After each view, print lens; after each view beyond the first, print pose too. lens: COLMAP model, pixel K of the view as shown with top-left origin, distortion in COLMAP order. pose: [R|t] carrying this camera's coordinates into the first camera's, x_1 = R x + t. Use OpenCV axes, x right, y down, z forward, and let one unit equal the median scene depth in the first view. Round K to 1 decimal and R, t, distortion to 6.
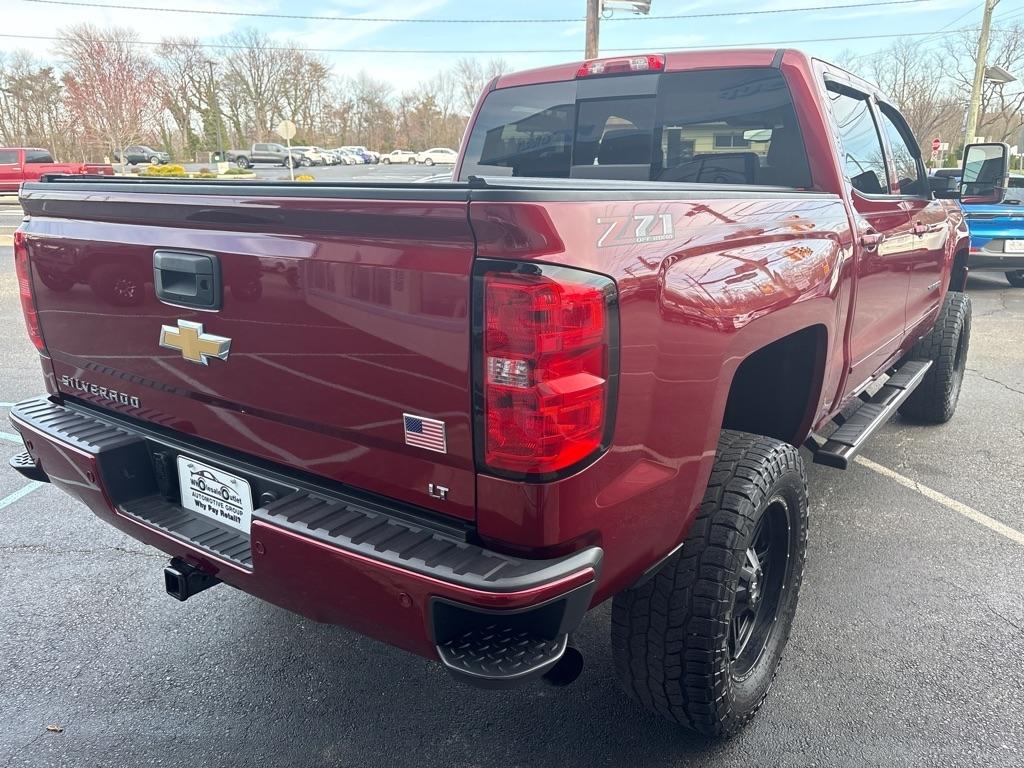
lens RADIAL K [[815.0, 0, 512.9], [0, 815.0, 368.2], [0, 0, 1]] dist [-0.003861, -0.000025]
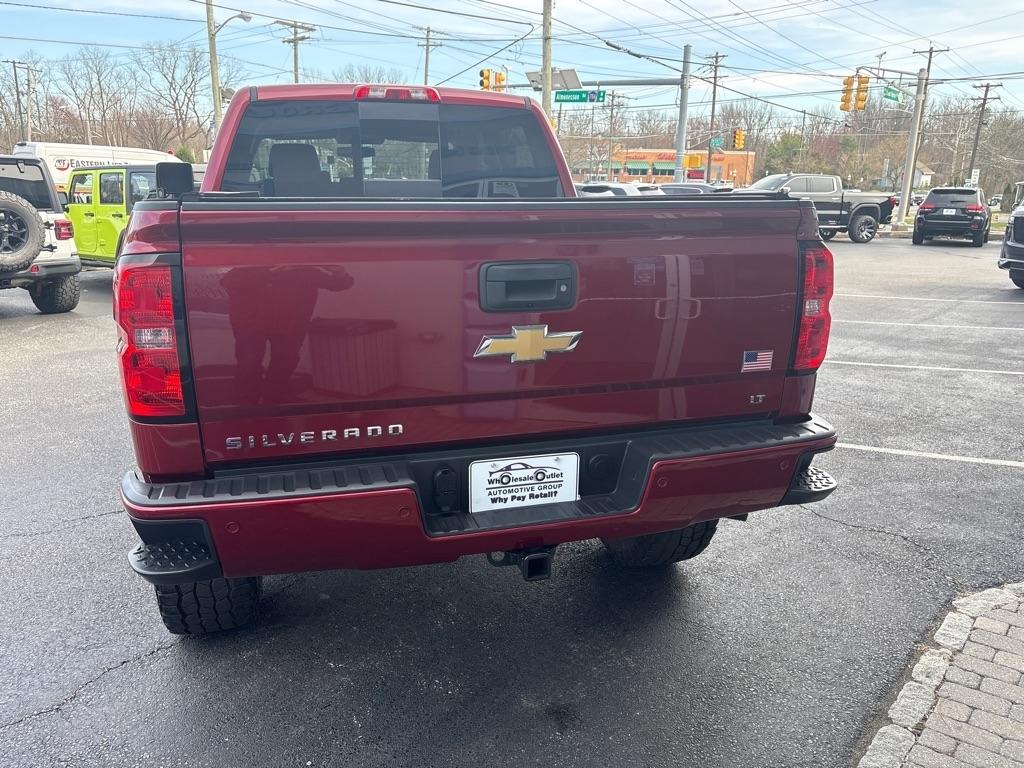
lens RADIAL K [[773.7, 0, 519.0], [0, 773.7, 371.0], [0, 0, 1]] dist [0.078058, -0.081369]
pose [[0.600015, -0.183023, 0.778771, -1.142554], [0.181478, 0.979239, 0.090313, -0.086570], [-0.779133, 0.087141, 0.620773, 0.336960]]
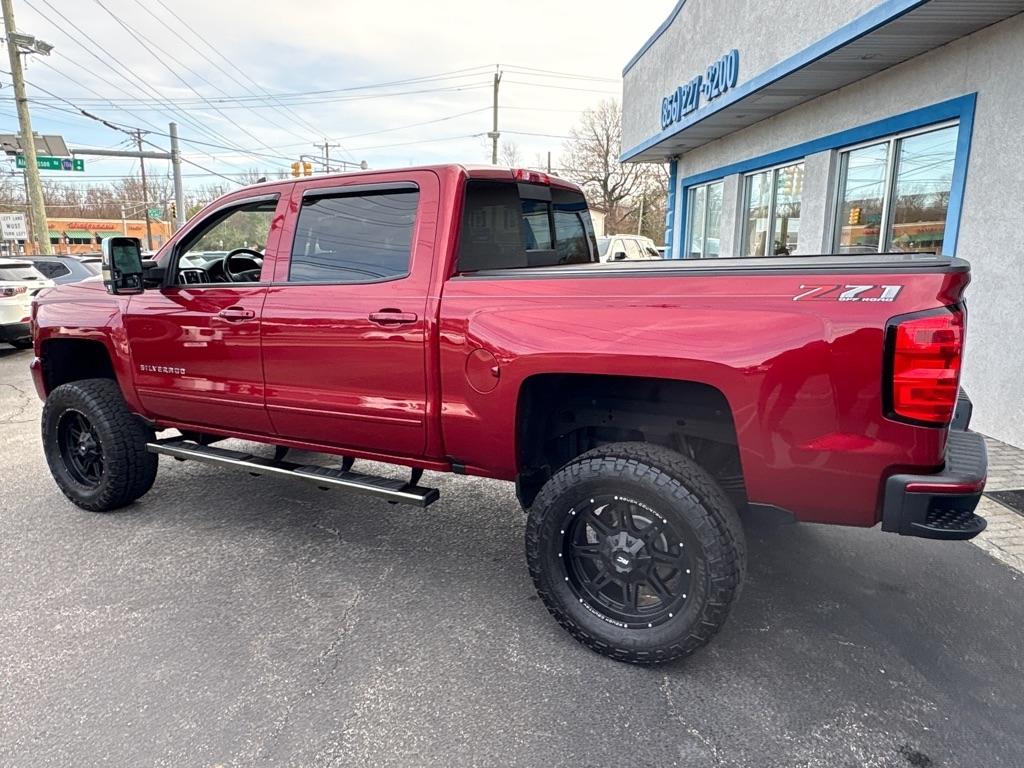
lens RADIAL K [[692.4, 0, 512.0], [0, 692.4, 384.0], [0, 0, 1]] dist [-0.001869, 0.002146]
pose [[-0.116847, -0.192055, 0.974403, -1.673571], [0.249865, 0.943881, 0.216002, -0.487270], [-0.961205, 0.268708, -0.062302, 1.912809]]
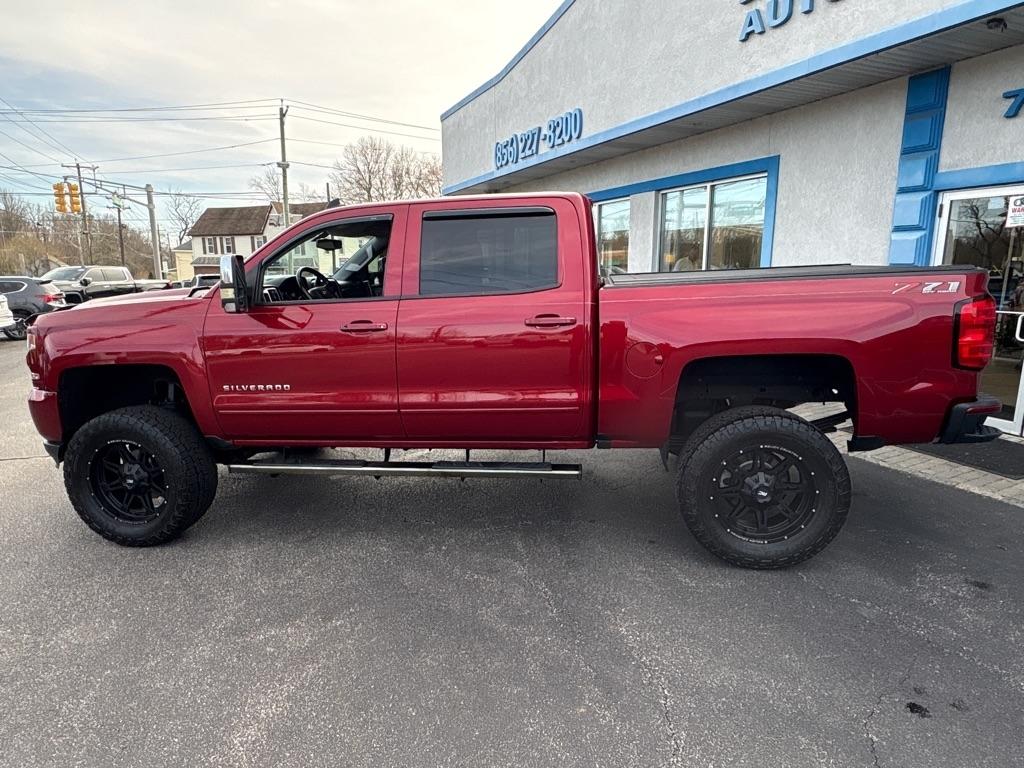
lens RADIAL K [[612.2, 0, 512.0], [0, 612.2, 384.0], [0, 0, 1]] dist [-0.000547, -0.000396]
pose [[-0.471393, -0.157970, 0.867660, -1.485447], [0.231827, 0.927033, 0.294729, -0.700602], [-0.850908, 0.340081, -0.400375, 2.797253]]
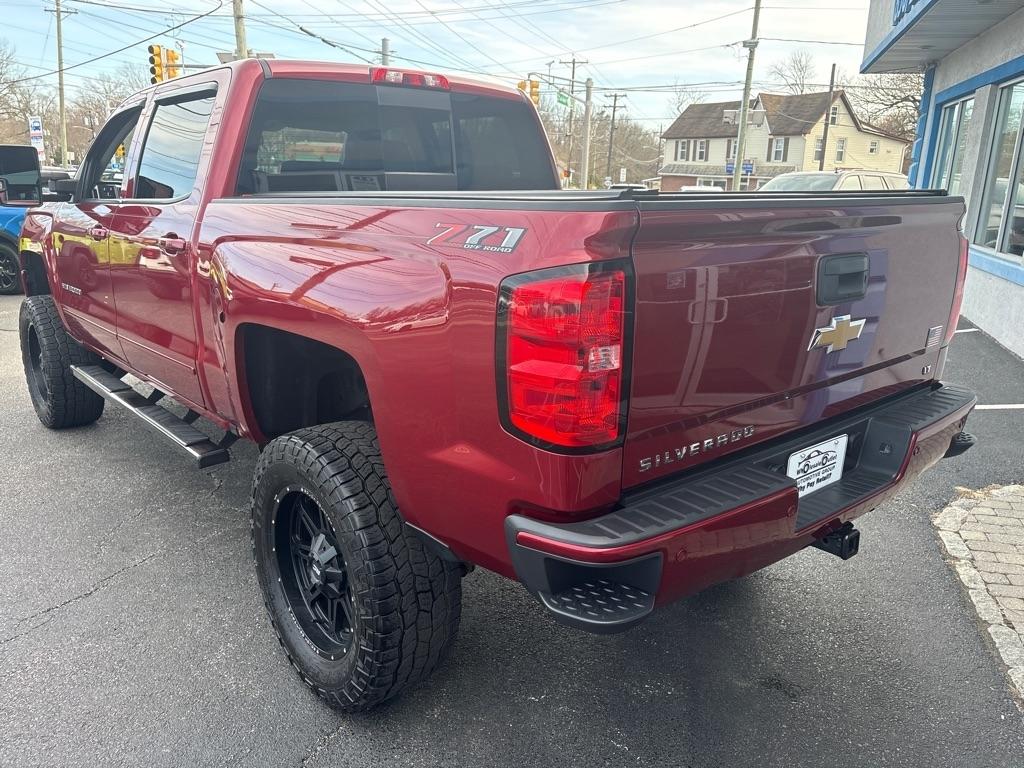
lens RADIAL K [[775.9, 0, 522.1], [0, 775.9, 380.3], [0, 0, 1]] dist [0.057053, -0.050211]
pose [[0.219419, -0.238476, 0.946036, -1.445074], [0.215908, 0.957493, 0.191287, -0.258447], [-0.951440, 0.162285, 0.261581, 1.070391]]
